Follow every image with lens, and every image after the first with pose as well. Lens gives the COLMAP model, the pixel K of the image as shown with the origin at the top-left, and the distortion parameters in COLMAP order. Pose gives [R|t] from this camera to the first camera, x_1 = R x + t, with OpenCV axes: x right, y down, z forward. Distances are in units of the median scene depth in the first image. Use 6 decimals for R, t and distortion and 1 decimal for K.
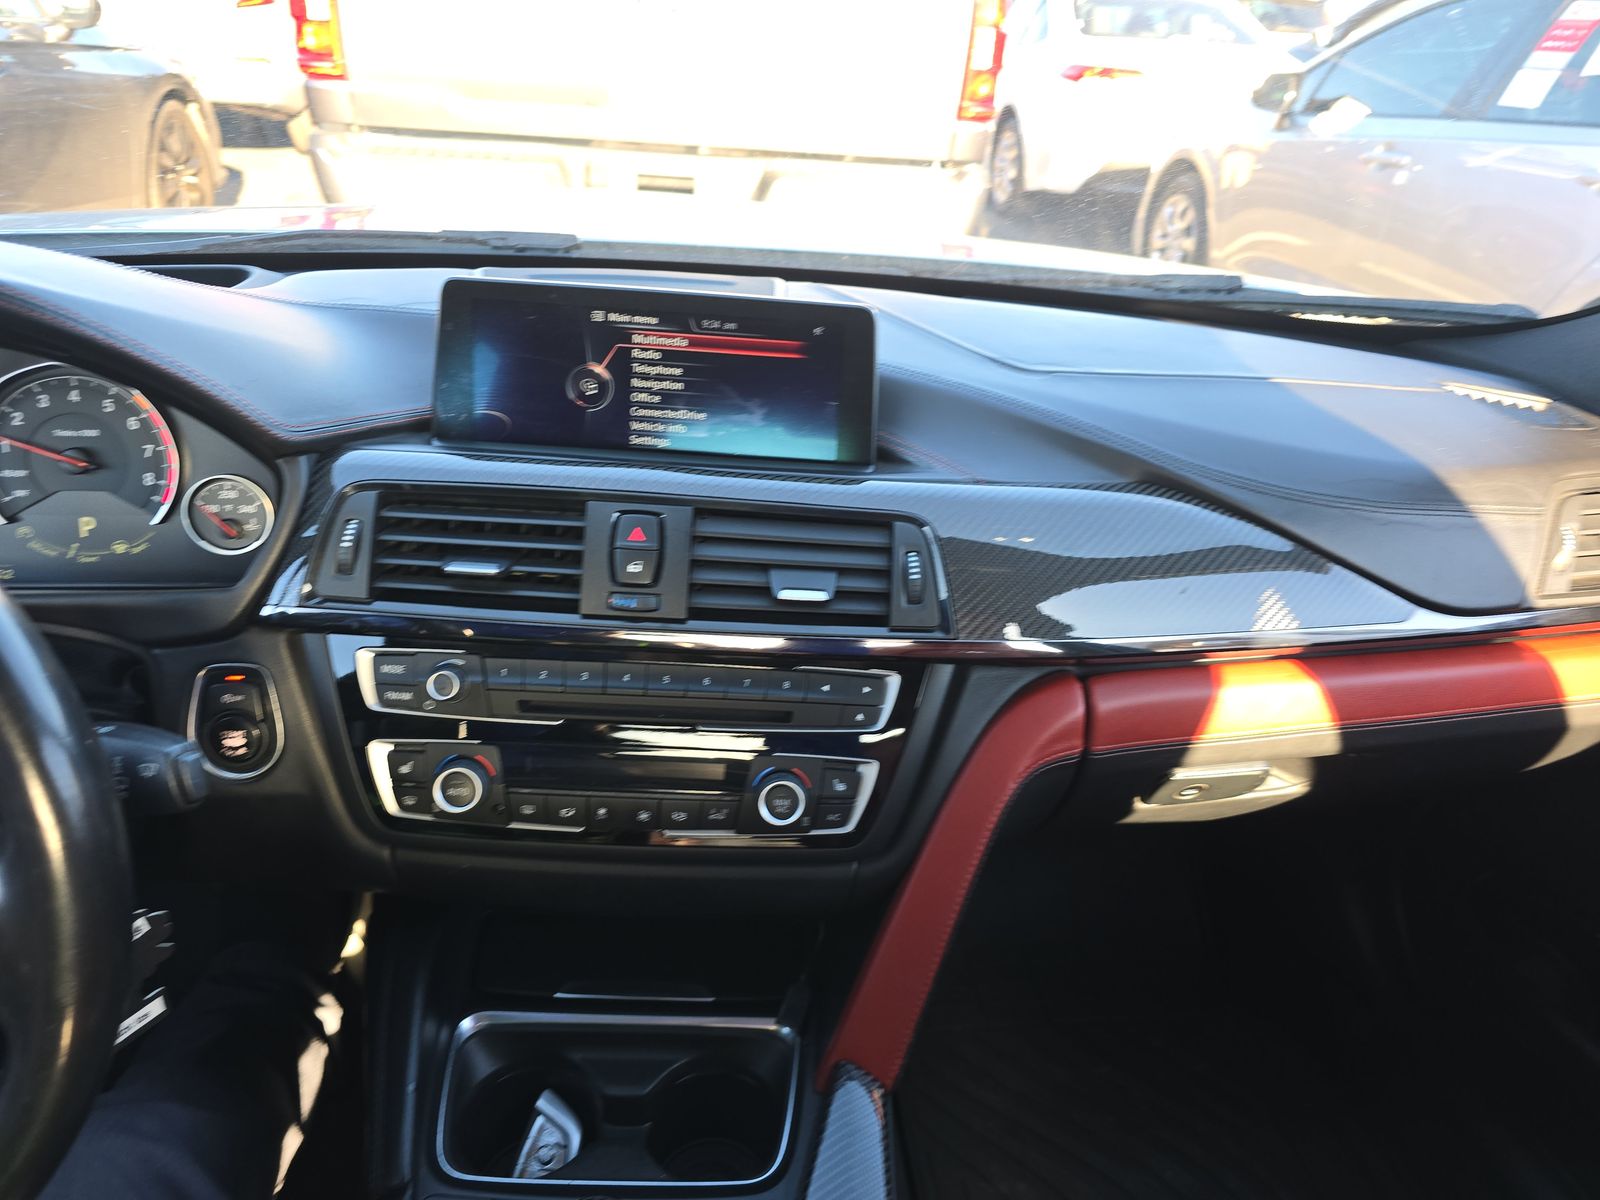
lens RADIAL K [[1085.5, 0, 800.0], [0, 1085.5, 600.0], [0, 0, 1]] dist [0.025728, -0.028761]
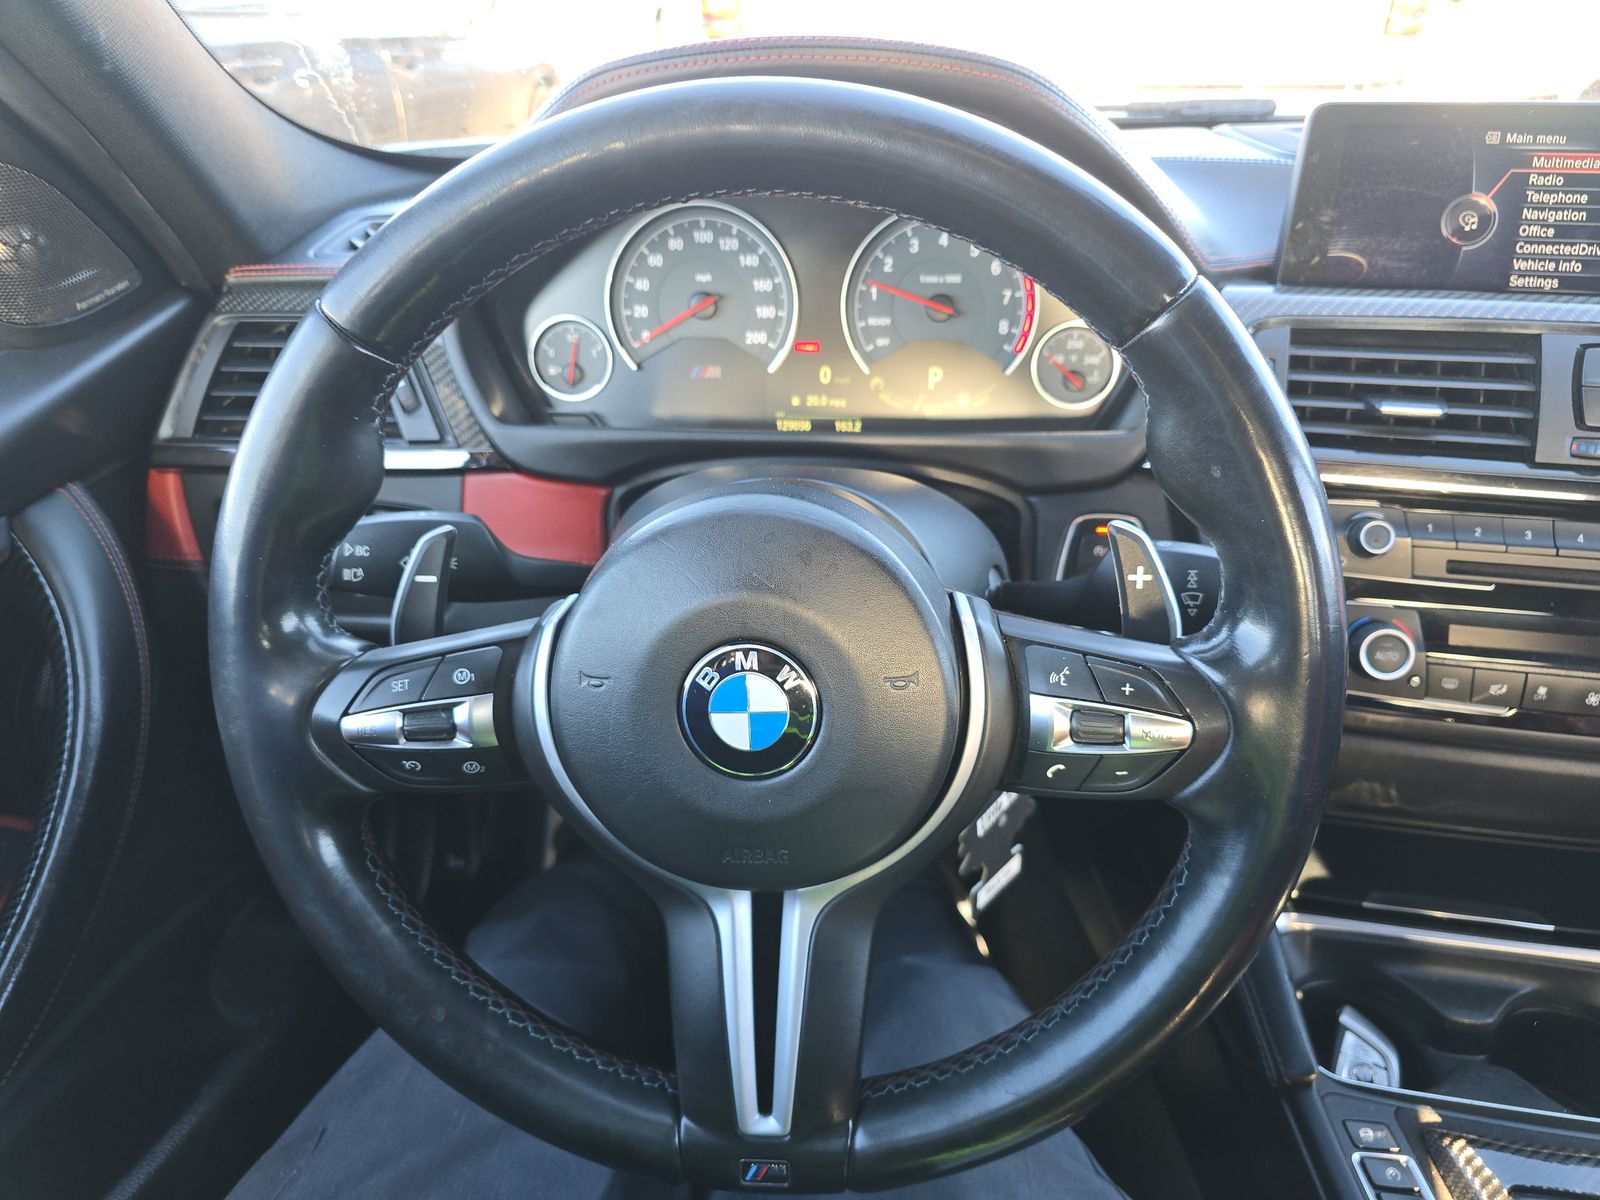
lens RADIAL K [[1085.5, 0, 800.0], [0, 1085.5, 600.0], [0, 0, 1]] dist [0.025728, -0.028761]
pose [[0.975560, 0.034632, -0.216985, -0.525319], [-0.030554, 0.999288, 0.022121, 0.109661], [0.217596, -0.014951, 0.975924, 0.012300]]
